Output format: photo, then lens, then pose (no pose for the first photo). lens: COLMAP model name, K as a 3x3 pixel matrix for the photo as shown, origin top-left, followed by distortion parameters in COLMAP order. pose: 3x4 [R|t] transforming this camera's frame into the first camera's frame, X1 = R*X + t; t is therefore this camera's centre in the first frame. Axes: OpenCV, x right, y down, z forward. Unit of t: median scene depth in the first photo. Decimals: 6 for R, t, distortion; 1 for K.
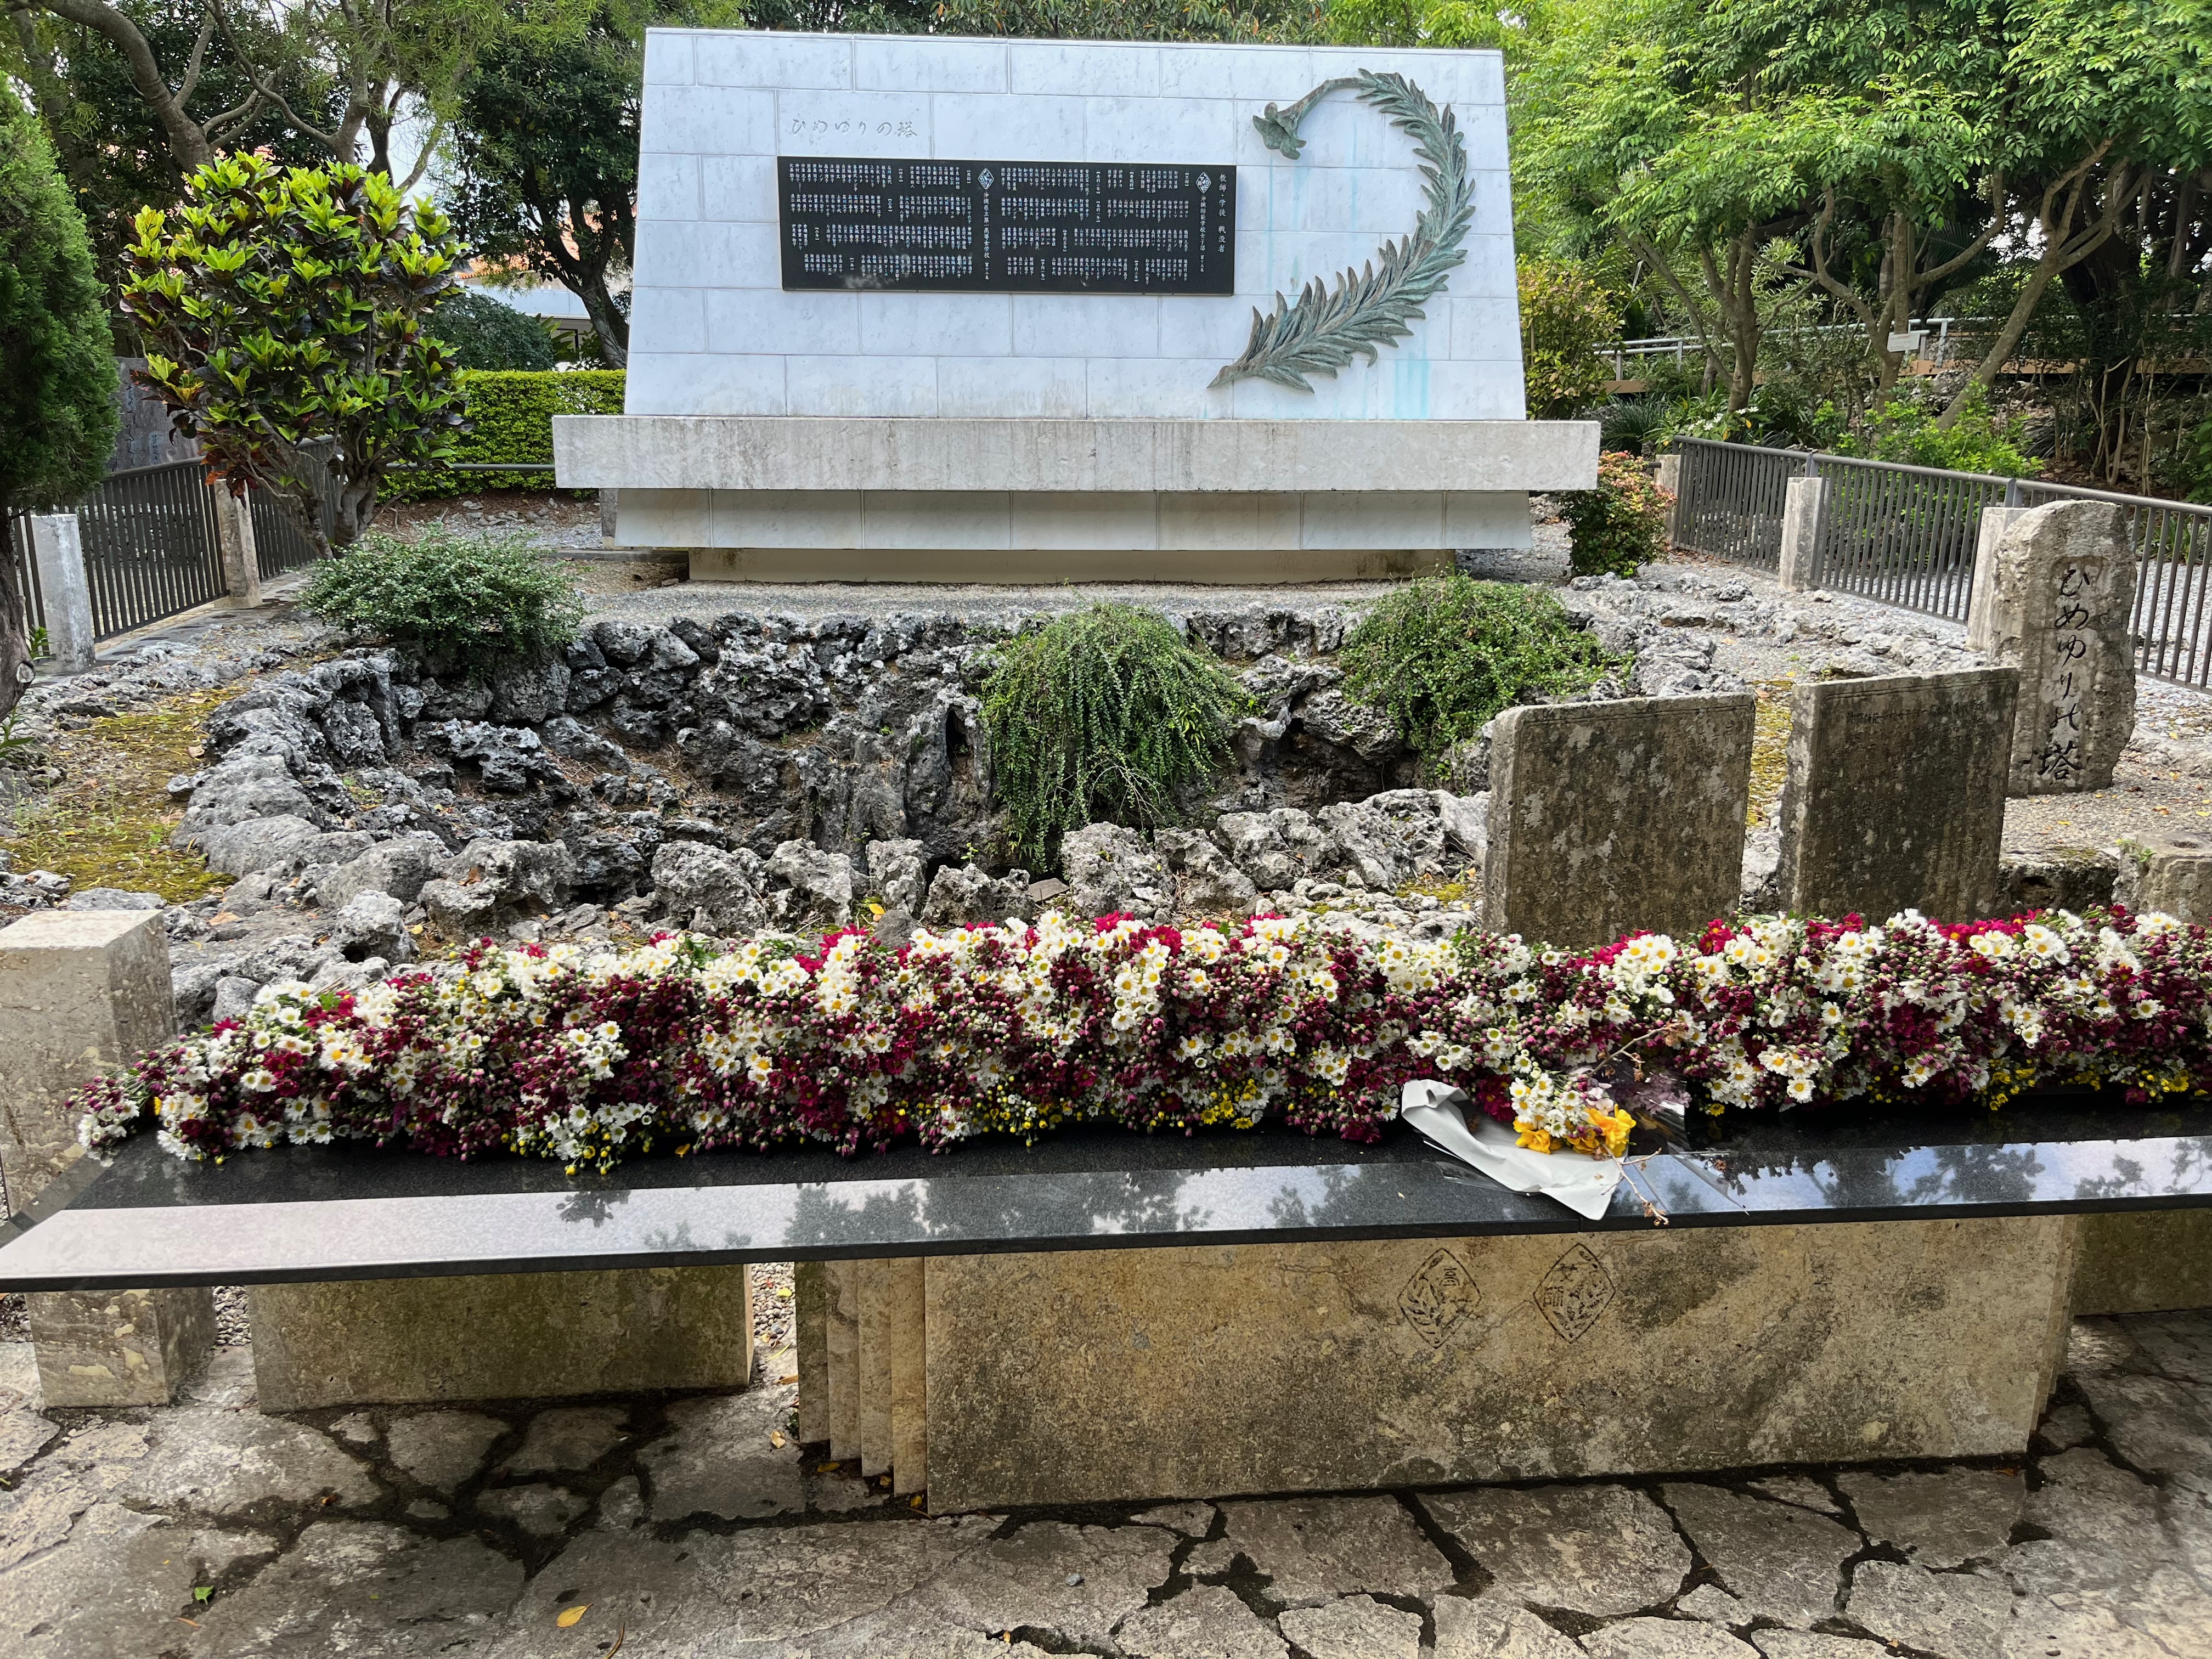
lens RADIAL K [[1697.9, 0, 1105.4], [0, 1697.9, 821.6], [0, 0, 1]] dist [0.033620, -0.000266]
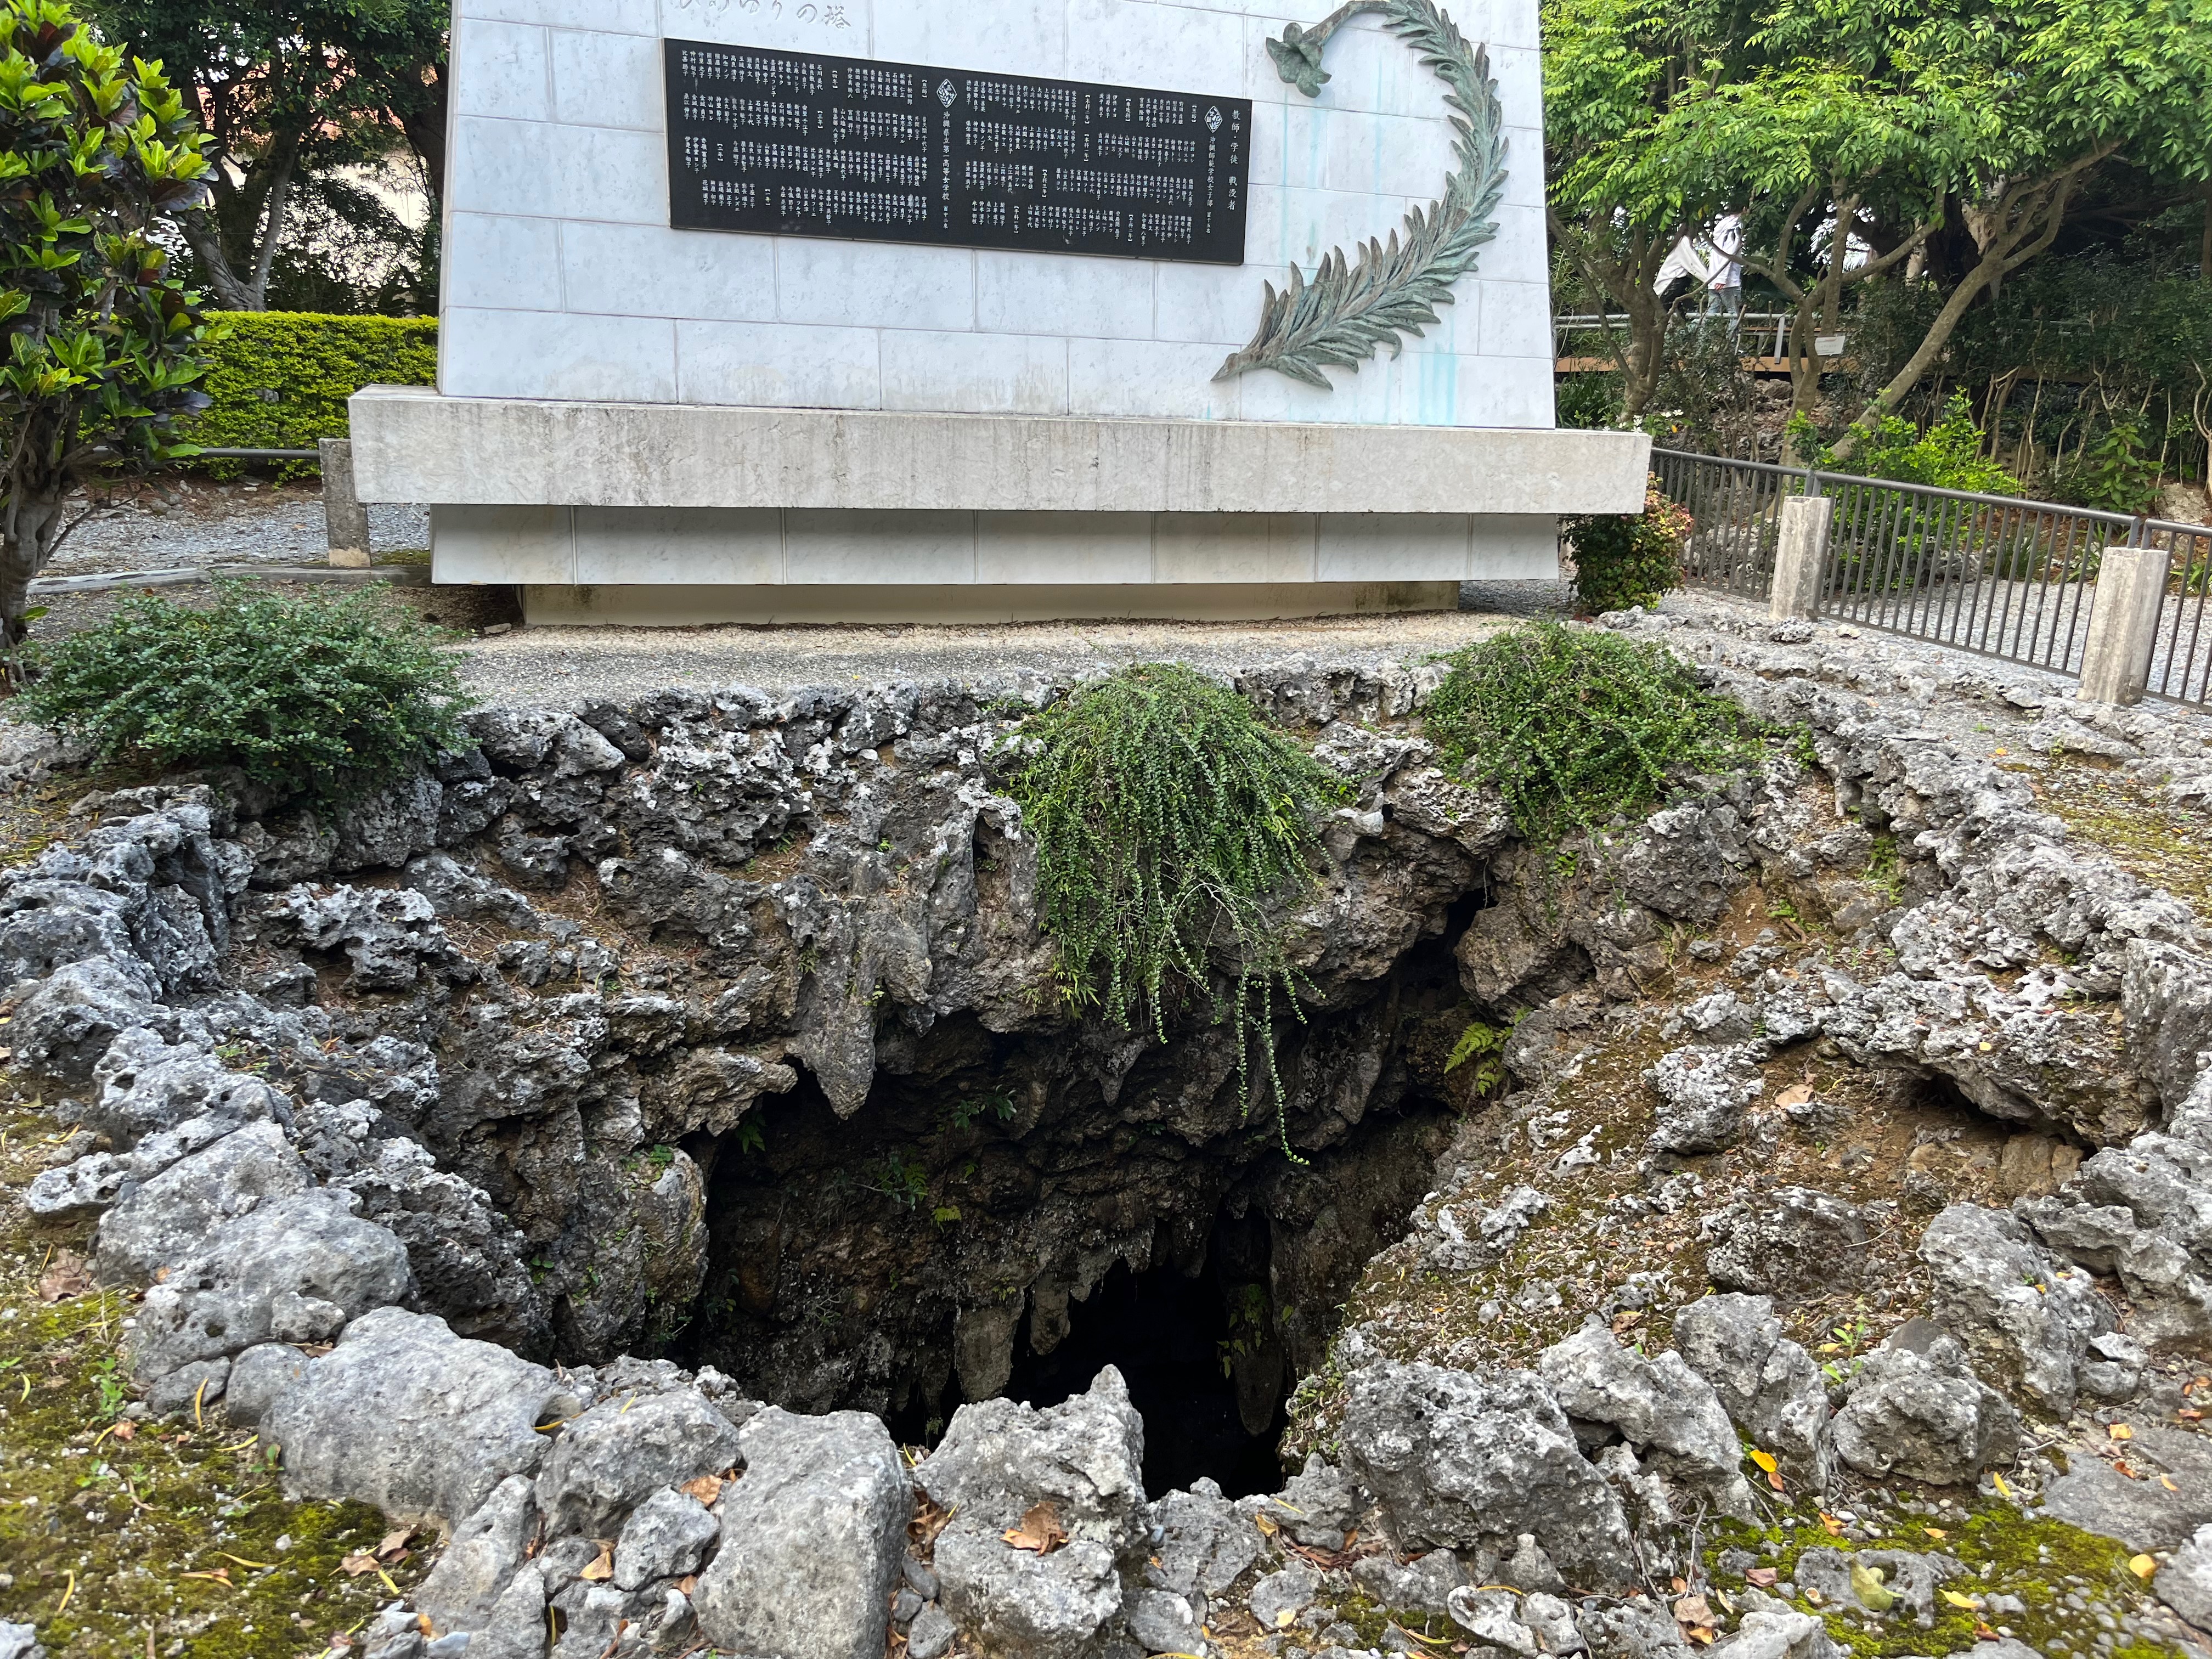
lens RADIAL K [[1694.3, 0, 1123.1], [0, 1694.3, 828.9], [0, 0, 1]] dist [0.031455, -0.006135]
pose [[0.962683, -0.040998, 0.267509, -0.224668], [0.032822, 0.998849, 0.034965, -0.082479], [-0.268635, -0.024880, 0.962921, 0.266799]]
